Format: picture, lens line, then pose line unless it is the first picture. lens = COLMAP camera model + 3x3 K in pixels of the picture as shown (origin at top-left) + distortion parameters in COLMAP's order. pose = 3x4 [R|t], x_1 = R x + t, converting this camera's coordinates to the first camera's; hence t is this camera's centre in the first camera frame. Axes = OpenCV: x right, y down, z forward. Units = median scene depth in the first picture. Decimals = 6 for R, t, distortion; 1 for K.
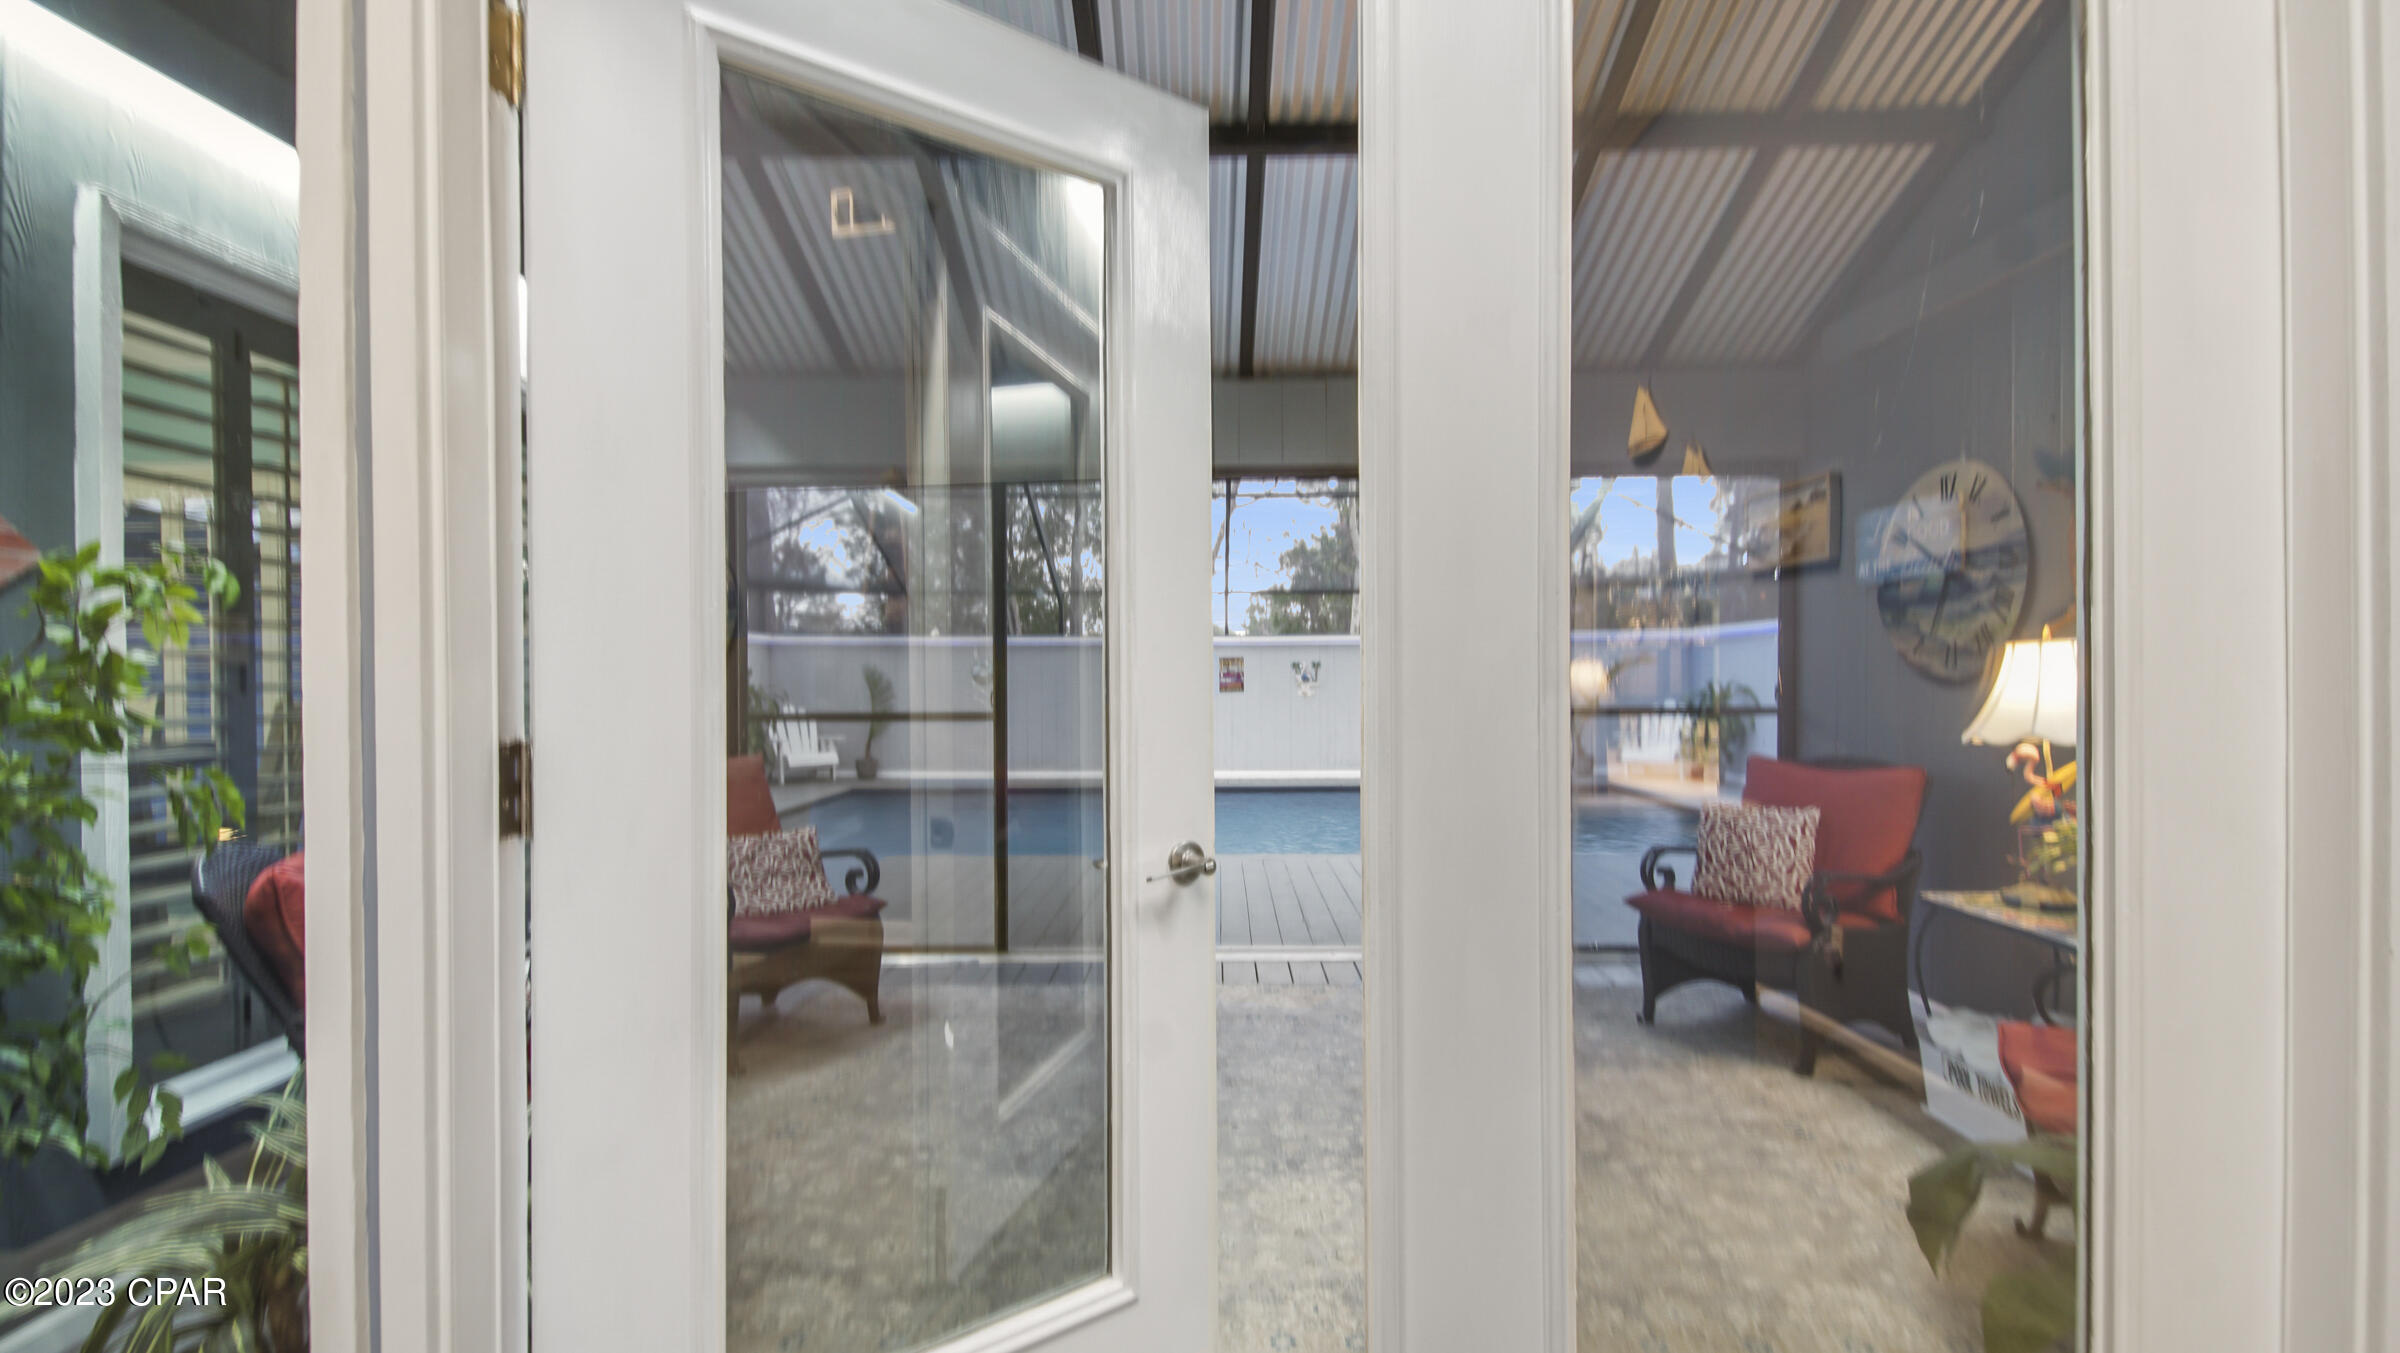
lens RADIAL K [[1046.3, 0, 1200.0], [0, 1046.3, 676.5], [0, 0, 1]] dist [0.026494, -0.018640]
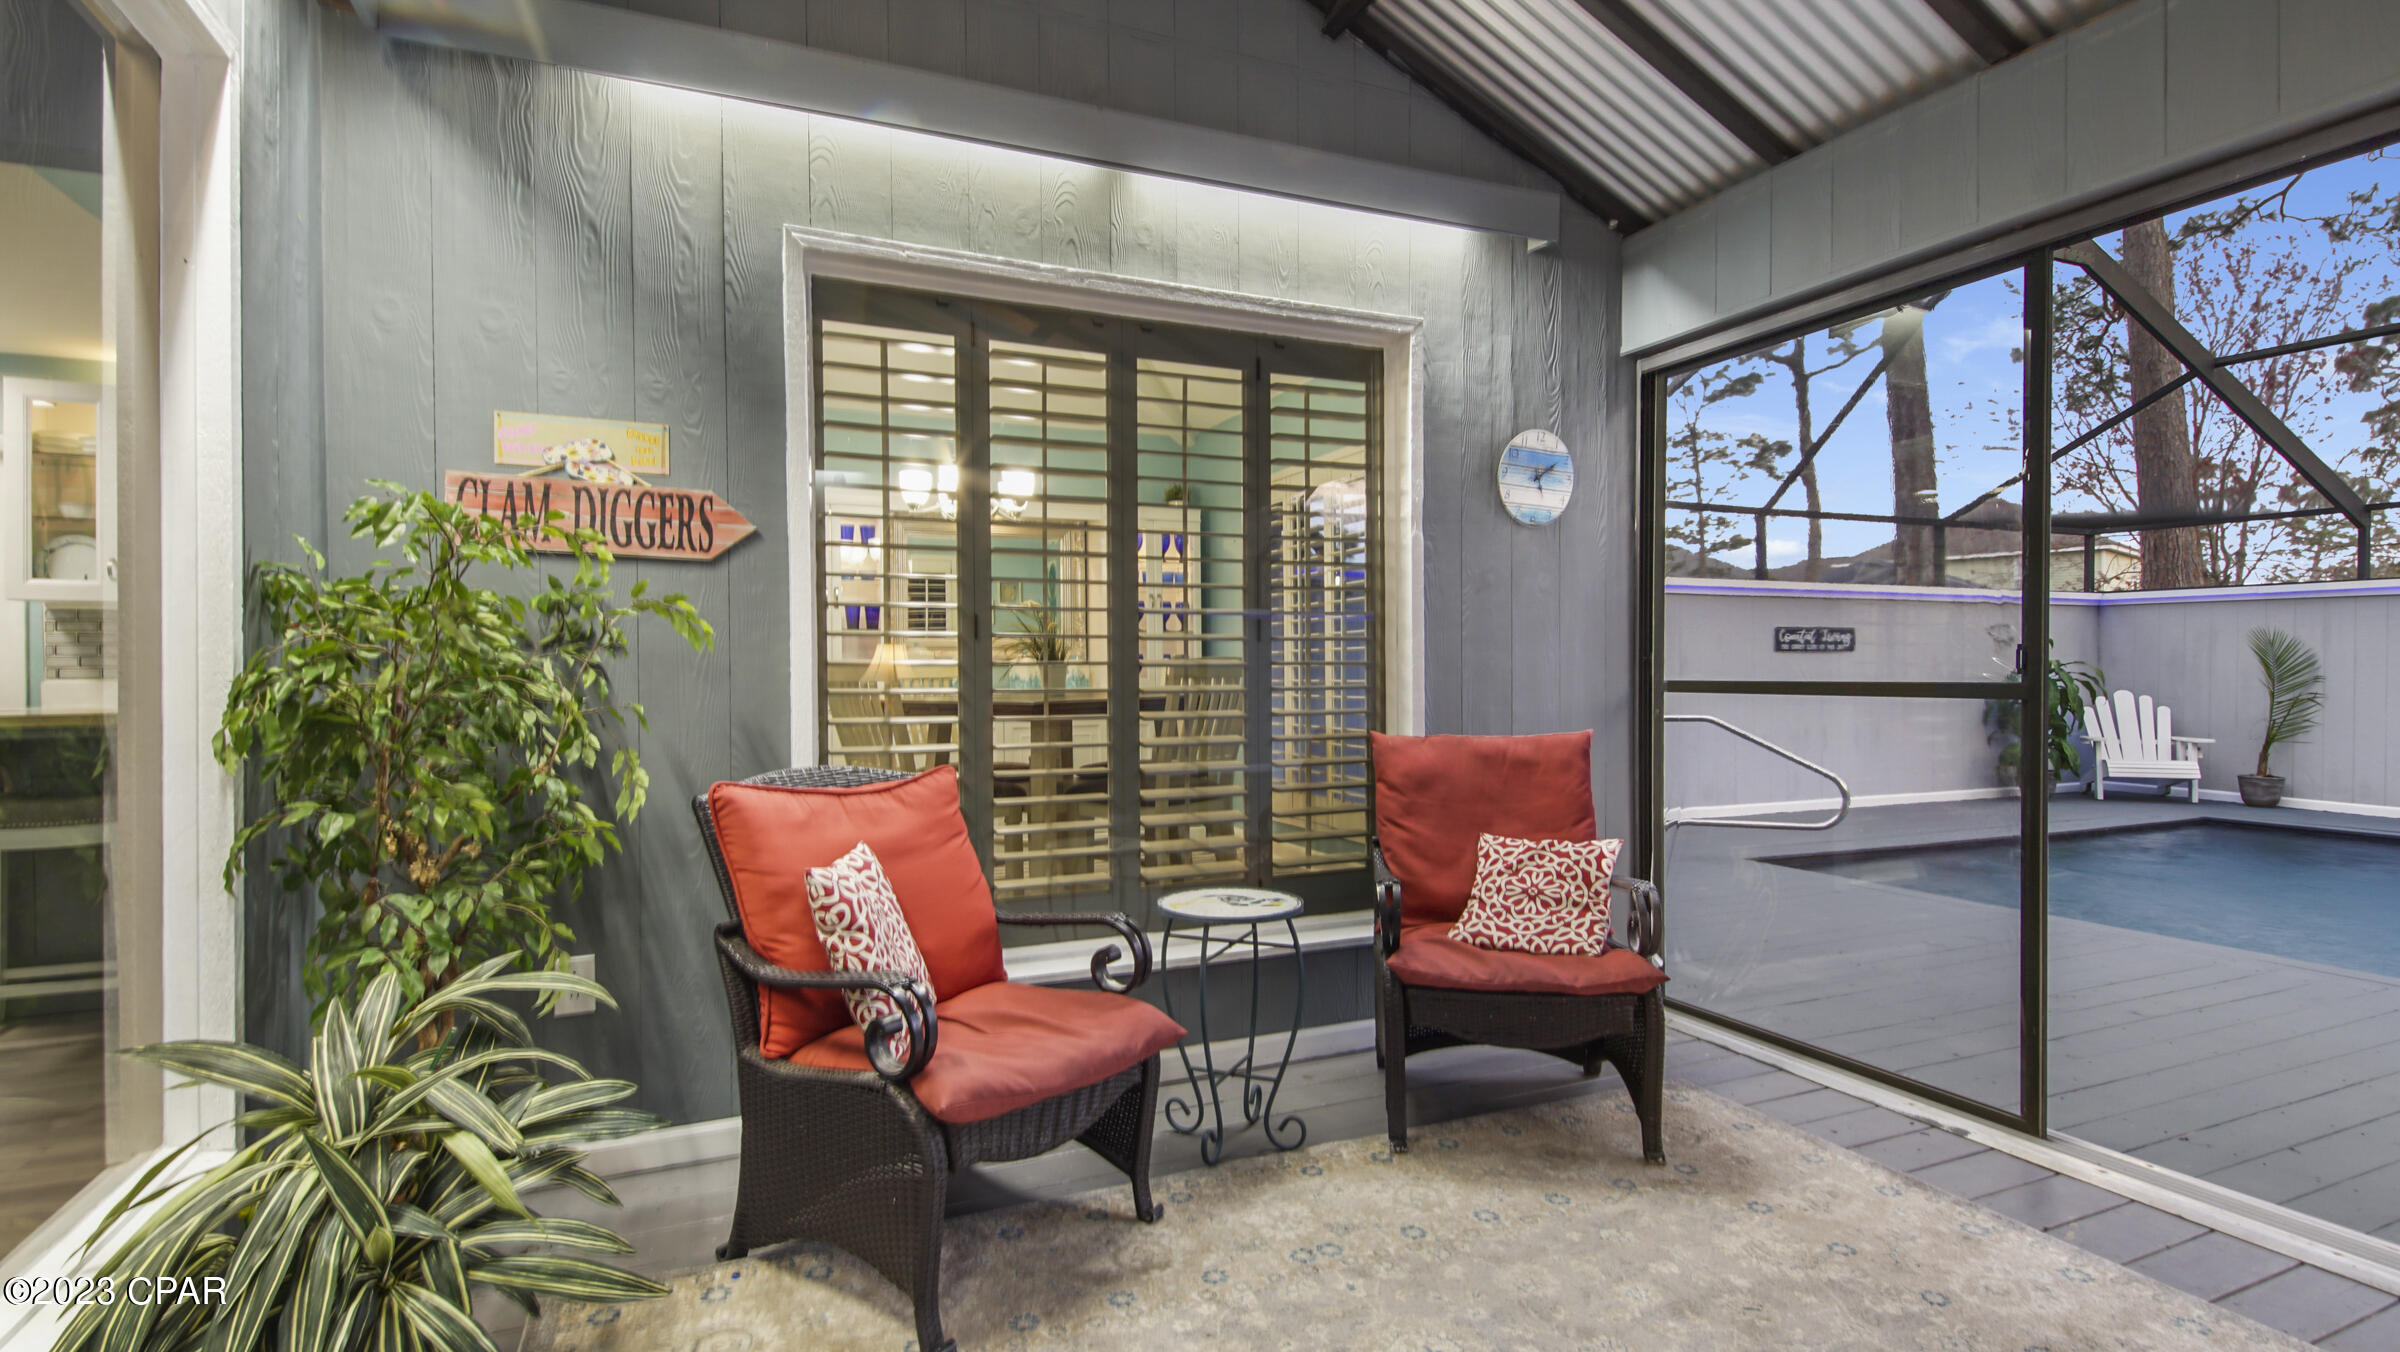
lens RADIAL K [[1124.2, 0, 1214.7], [0, 1124.2, 668.9], [0, 0, 1]] dist [0.035277, -0.025706]
pose [[0.409713, 0.002310, -0.912211, 0.199614], [0.003654, 0.999985, 0.004173, 0.027012], [0.912207, -0.005043, 0.409699, 0.461301]]
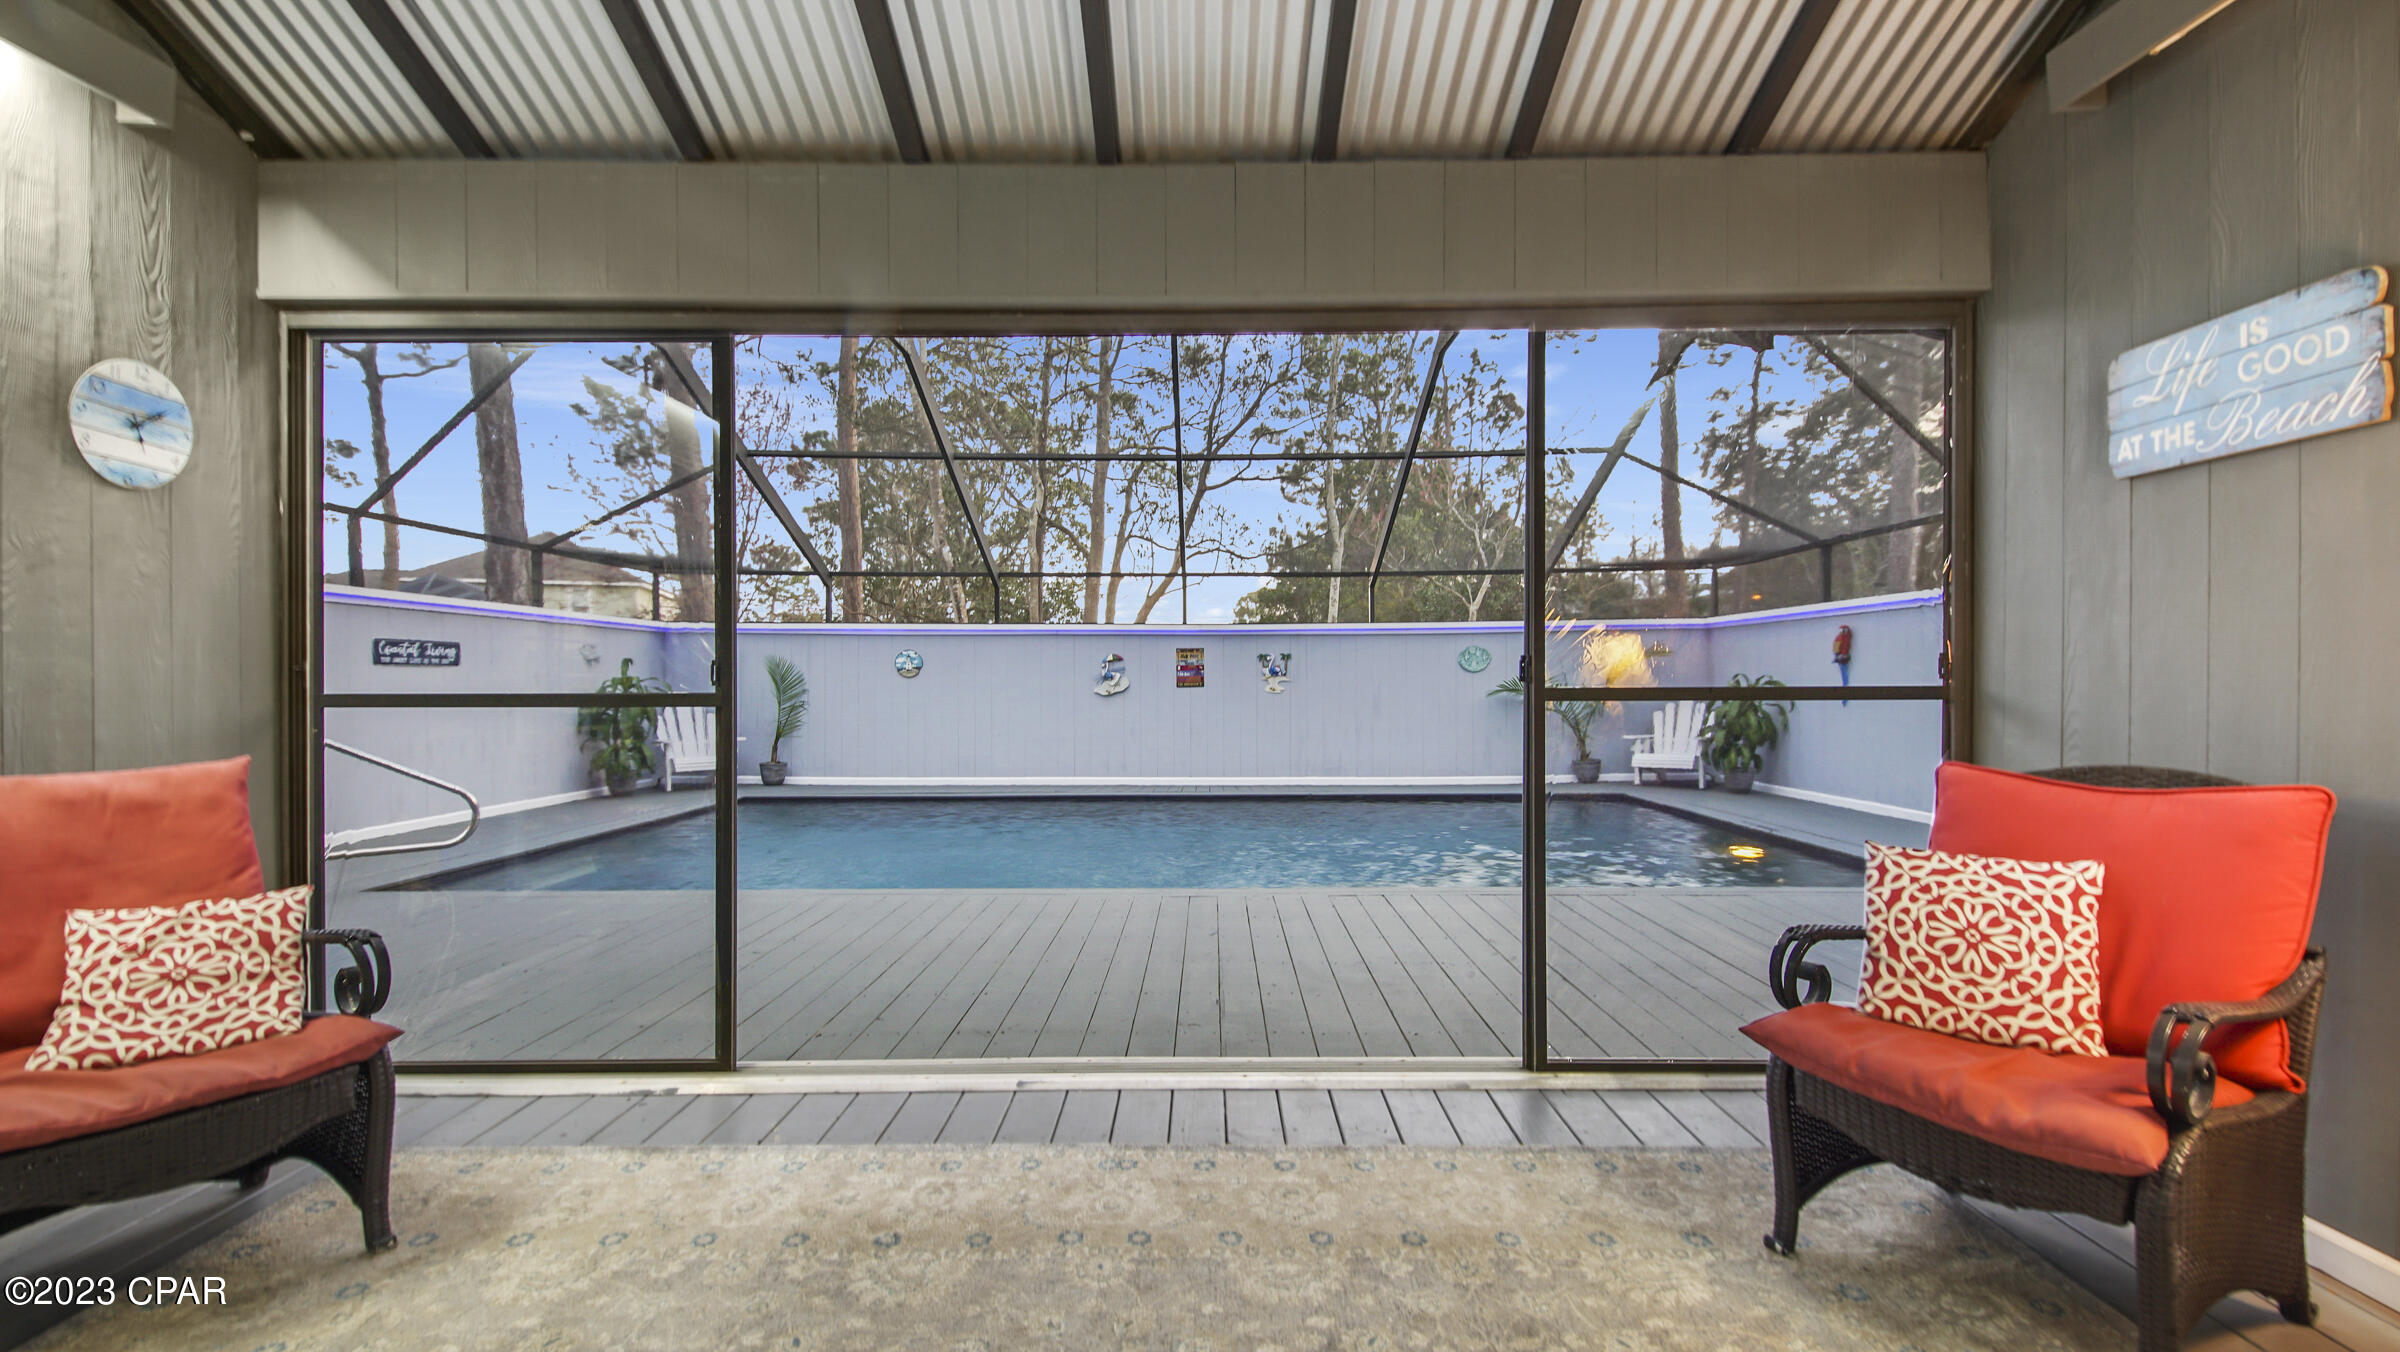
lens RADIAL K [[1046.3, 0, 1200.0], [0, 1046.3, 676.0], [0, 0, 1]] dist [0.026494, -0.018640]
pose [[0.999953, 0.002484, 0.009339, 0.109218], [-0.002450, 0.999990, -0.003677, 0.030355], [-0.009348, 0.003654, 0.999950, 0.428335]]
